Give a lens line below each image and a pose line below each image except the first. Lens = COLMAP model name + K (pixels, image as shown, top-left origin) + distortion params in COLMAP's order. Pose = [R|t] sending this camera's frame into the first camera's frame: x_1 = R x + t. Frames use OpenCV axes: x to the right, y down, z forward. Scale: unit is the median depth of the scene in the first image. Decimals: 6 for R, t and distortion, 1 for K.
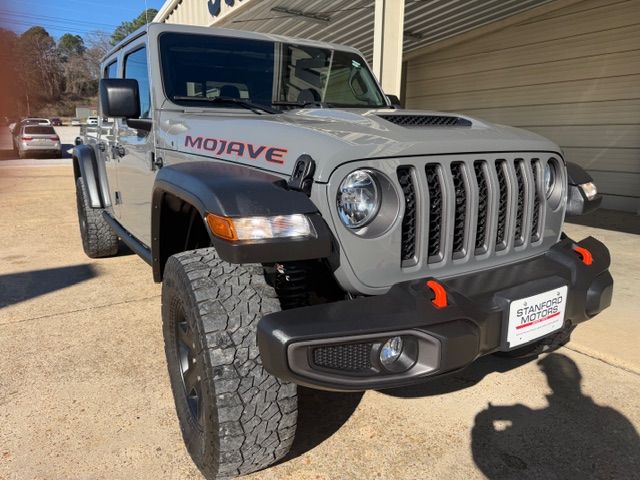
lens RADIAL K [[459.0, 0, 322.2], [0, 459.0, 241.2], [0, 0, 1]] dist [-0.011205, -0.001985]
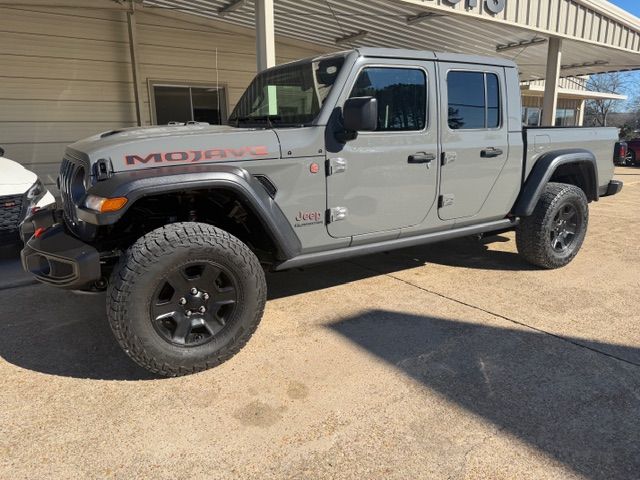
lens RADIAL K [[455.5, 0, 320.0], [0, 455.5, 240.0], [0, 0, 1]] dist [0.031418, -0.040546]
pose [[-0.060633, -0.242188, 0.968333, -0.653877], [0.223296, 0.942240, 0.249644, -0.140881], [-0.972863, 0.231361, -0.003051, 0.538246]]
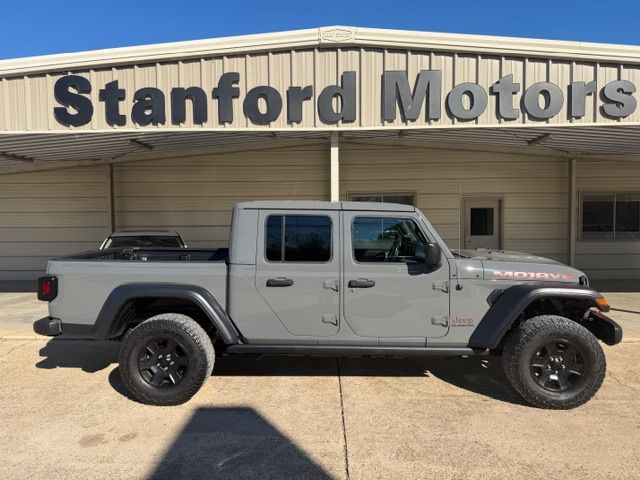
lens RADIAL K [[454.3, 0, 323.9], [0, 454.3, 242.3], [0, 0, 1]] dist [0.062123, -0.093019]
pose [[0.560516, -0.061508, 0.825857, -0.643584], [0.194503, 0.979121, -0.059088, -0.101721], [-0.804979, 0.193751, 0.560776, 0.113444]]
